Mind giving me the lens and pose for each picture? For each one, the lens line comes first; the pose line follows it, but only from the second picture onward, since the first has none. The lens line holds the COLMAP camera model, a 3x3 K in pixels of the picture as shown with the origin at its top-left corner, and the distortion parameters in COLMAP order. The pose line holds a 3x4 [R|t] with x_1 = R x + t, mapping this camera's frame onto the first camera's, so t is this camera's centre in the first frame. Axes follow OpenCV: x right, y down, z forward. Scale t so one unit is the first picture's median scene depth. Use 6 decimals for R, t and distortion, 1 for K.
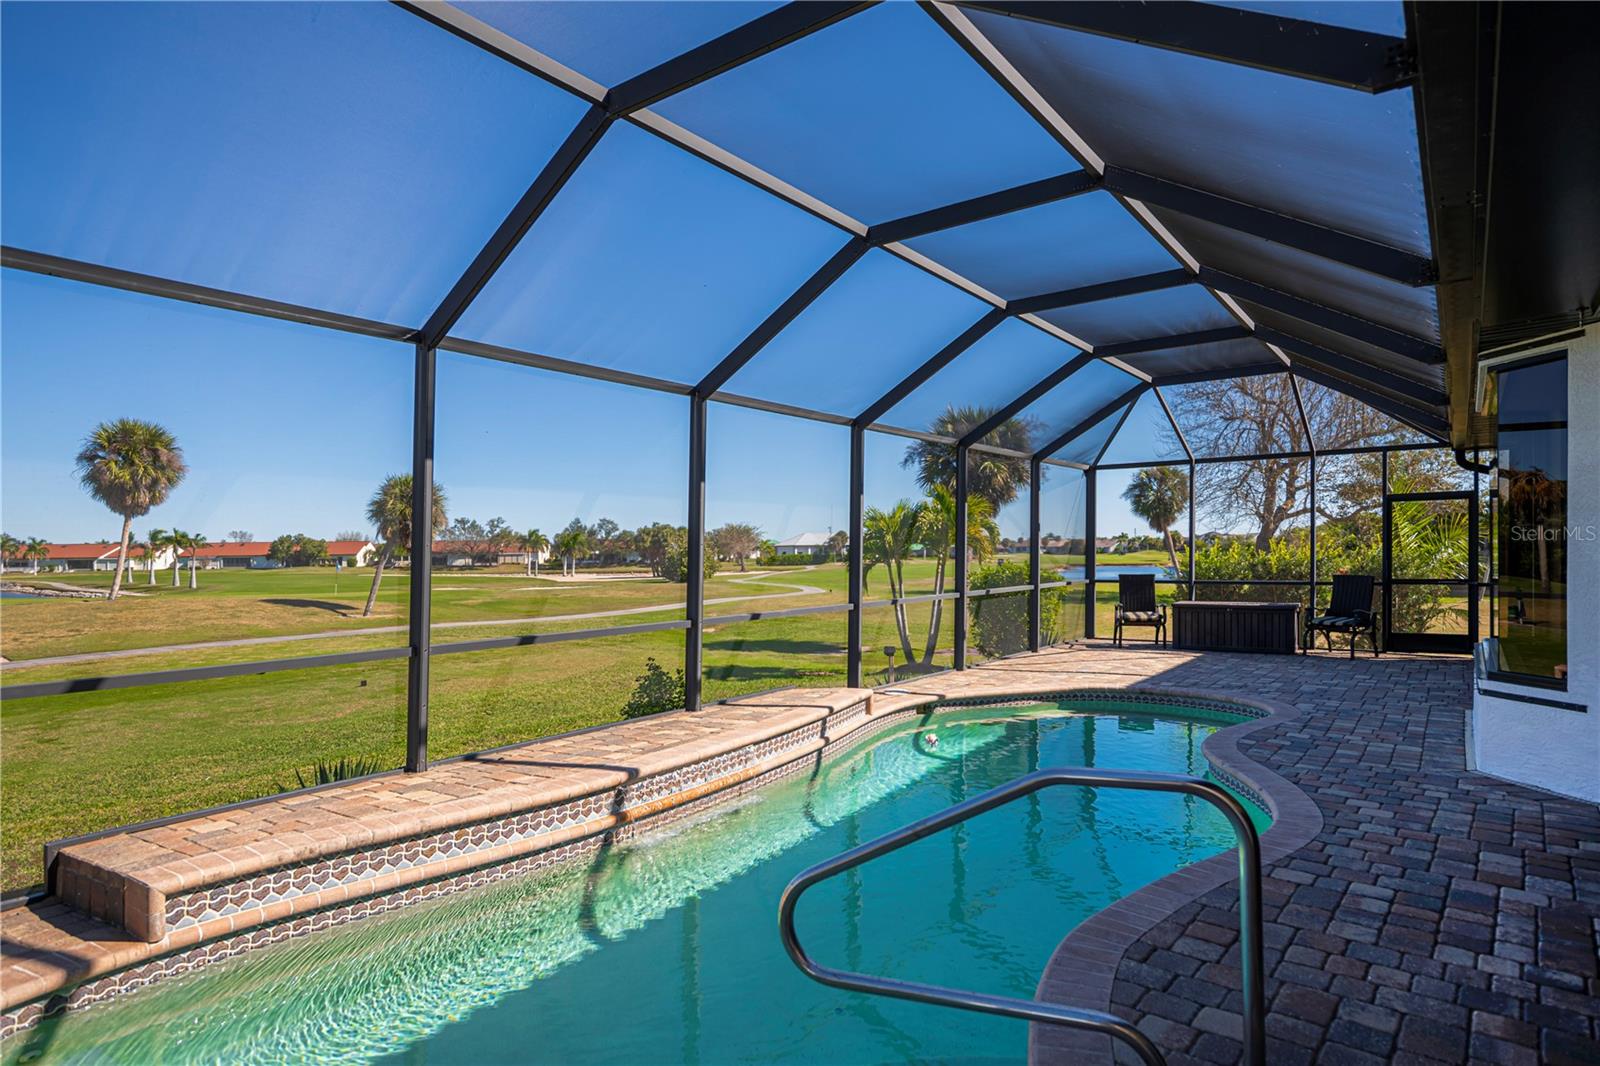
lens RADIAL K [[892.5, 0, 801.3], [0, 892.5, 541.0], [0, 0, 1]] dist [-0.003033, -0.000449]
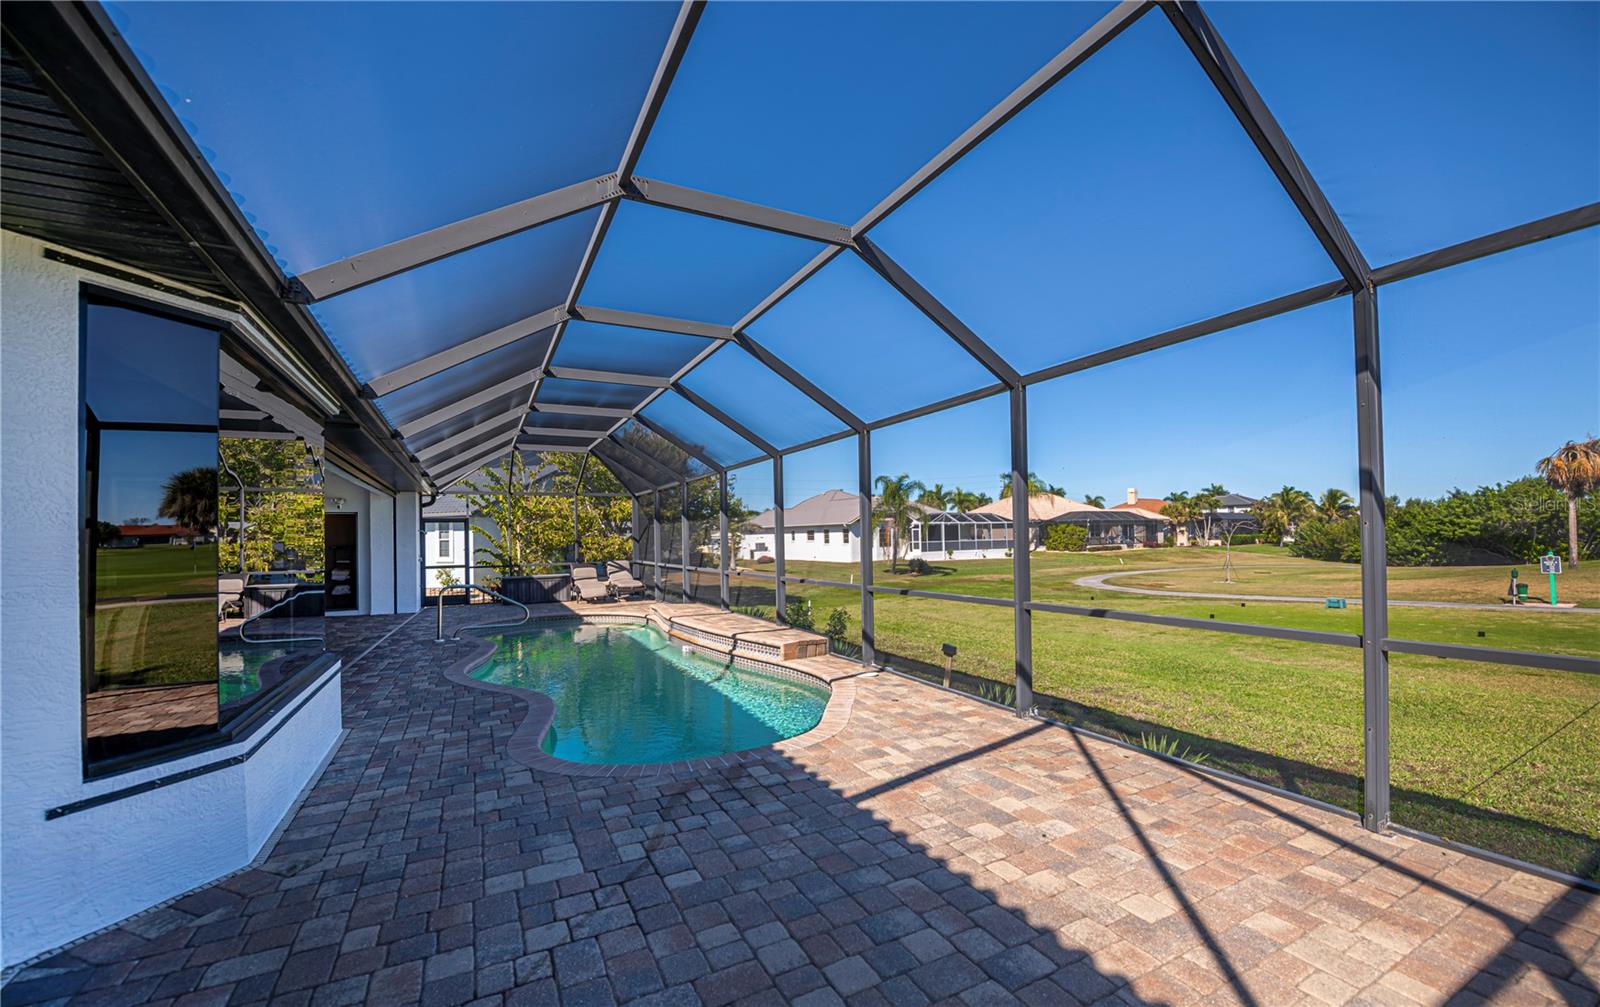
lens RADIAL K [[639.4, 0, 794.6], [0, 639.4, 533.5], [0, 0, 1]] dist [-0.024643, 0.000159]
pose [[-0.445758, 0.017553, -0.894981, 0.320504], [0.035827, 0.999356, 0.001756, -0.000067], [0.894436, -0.031282, -0.446100, 0.500762]]
